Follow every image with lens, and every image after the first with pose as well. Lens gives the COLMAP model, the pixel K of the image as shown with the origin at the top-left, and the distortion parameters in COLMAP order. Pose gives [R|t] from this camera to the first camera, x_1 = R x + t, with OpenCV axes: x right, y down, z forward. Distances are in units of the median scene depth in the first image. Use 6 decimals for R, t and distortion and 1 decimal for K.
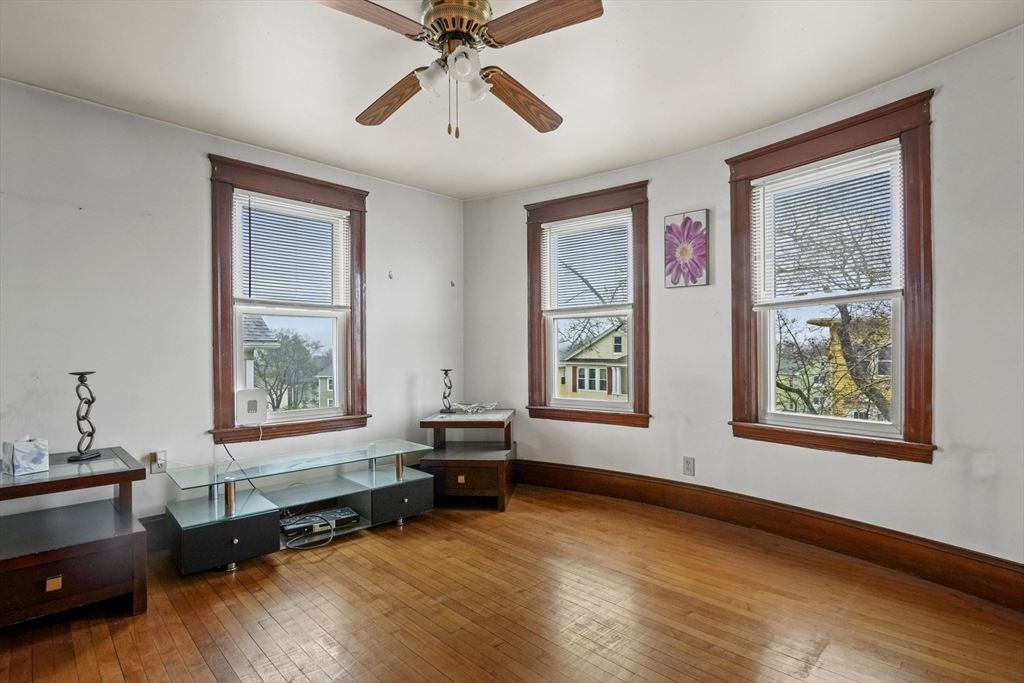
lens RADIAL K [[506.9, 0, 516.5], [0, 506.9, 348.4], [0, 0, 1]] dist [-0.015050, -0.000627]
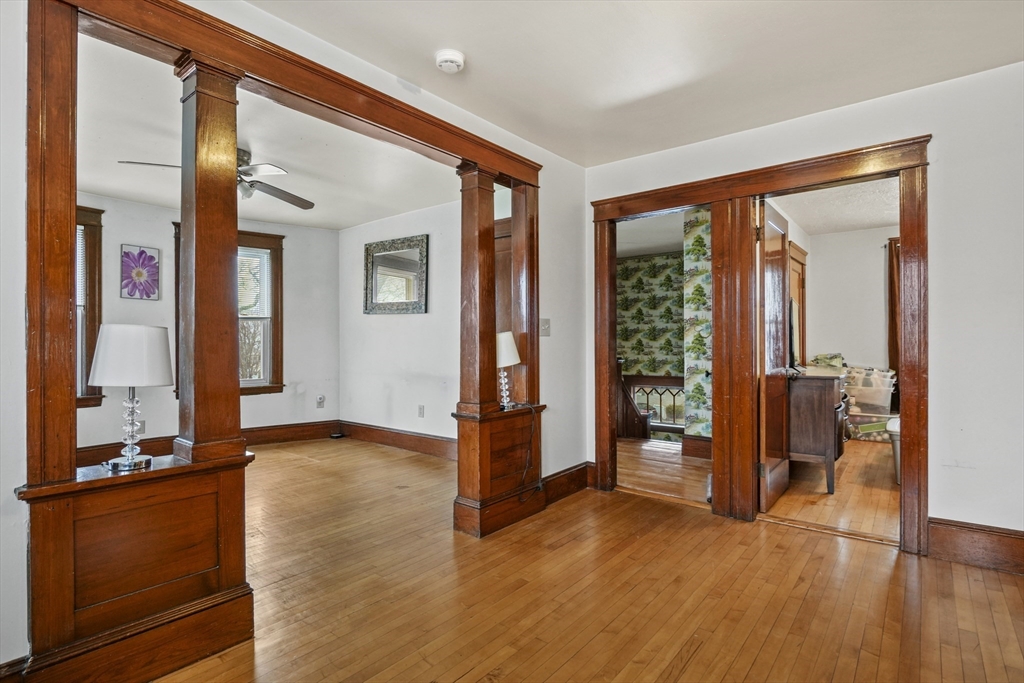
lens RADIAL K [[506.9, 0, 517.3], [0, 506.9, 343.6], [0, 0, 1]] dist [-0.015050, -0.000627]
pose [[-0.118241, 0.008356, 0.992950, -1.169641], [0.001586, 0.999965, -0.008226, 0.014567], [-0.992984, 0.000602, -0.118250, 0.124769]]
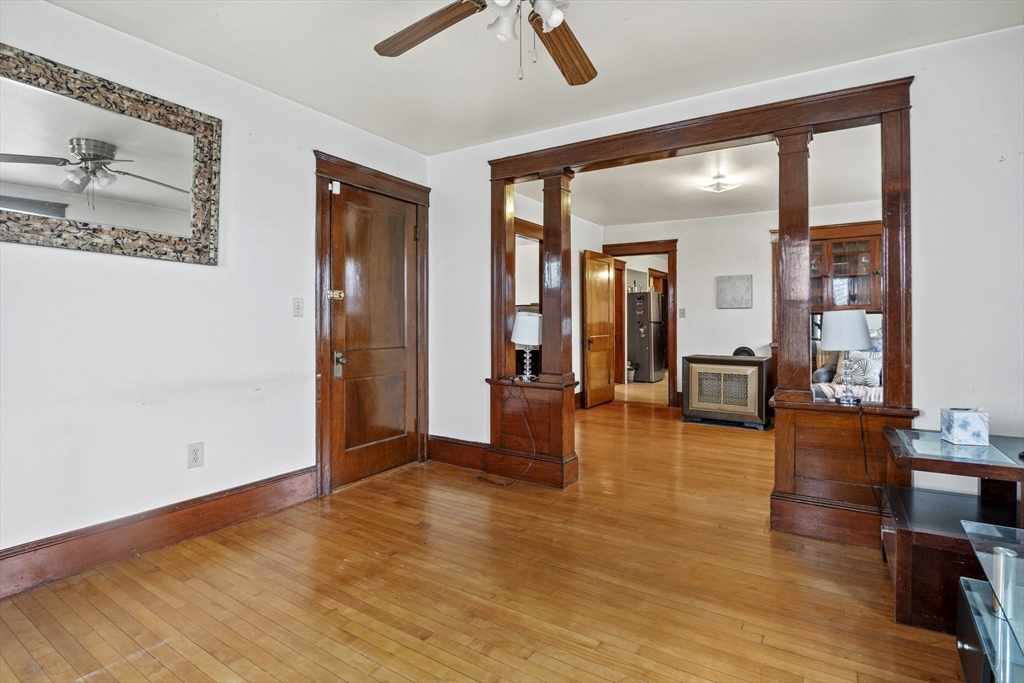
lens RADIAL K [[506.9, 0, 521.7], [0, 506.9, 320.9], [0, 0, 1]] dist [-0.015050, -0.000627]
pose [[-0.974370, 0.012189, -0.224621, 0.045891], [0.013473, 0.999900, -0.004186, 0.008422], [0.224548, -0.007105, -0.974437, 1.087916]]
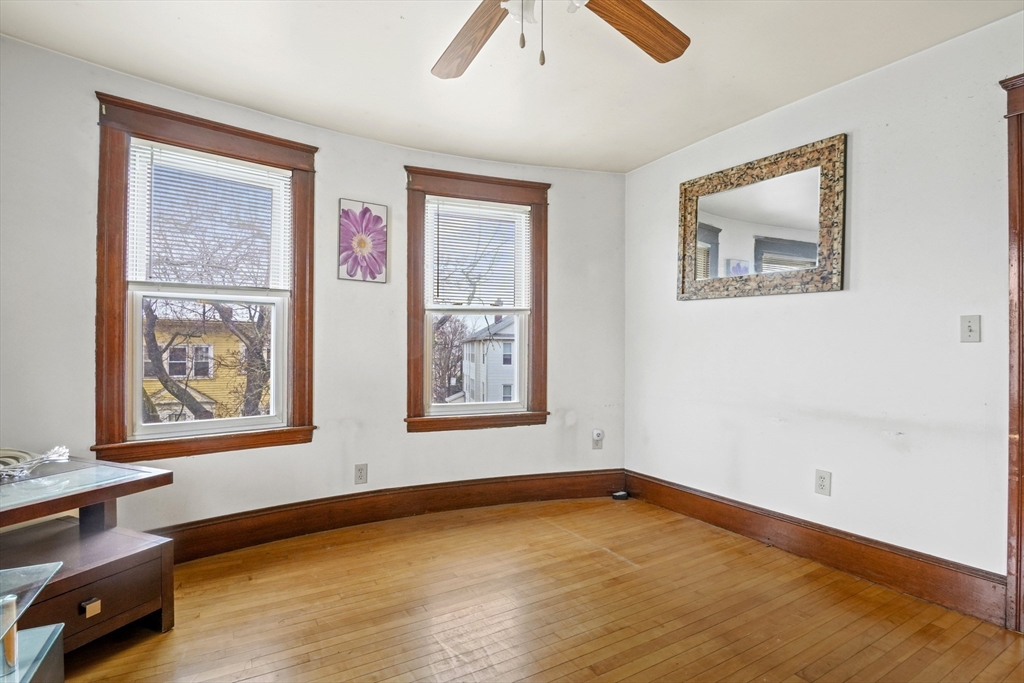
lens RADIAL K [[506.9, 0, 510.1], [0, 506.9, 345.0], [0, 0, 1]] dist [-0.015050, -0.000627]
pose [[0.238602, 0.016438, 0.970978, -0.502459], [-0.006990, 0.999860, -0.015209, 0.007802], [-0.971092, -0.003158, 0.238683, 0.511682]]
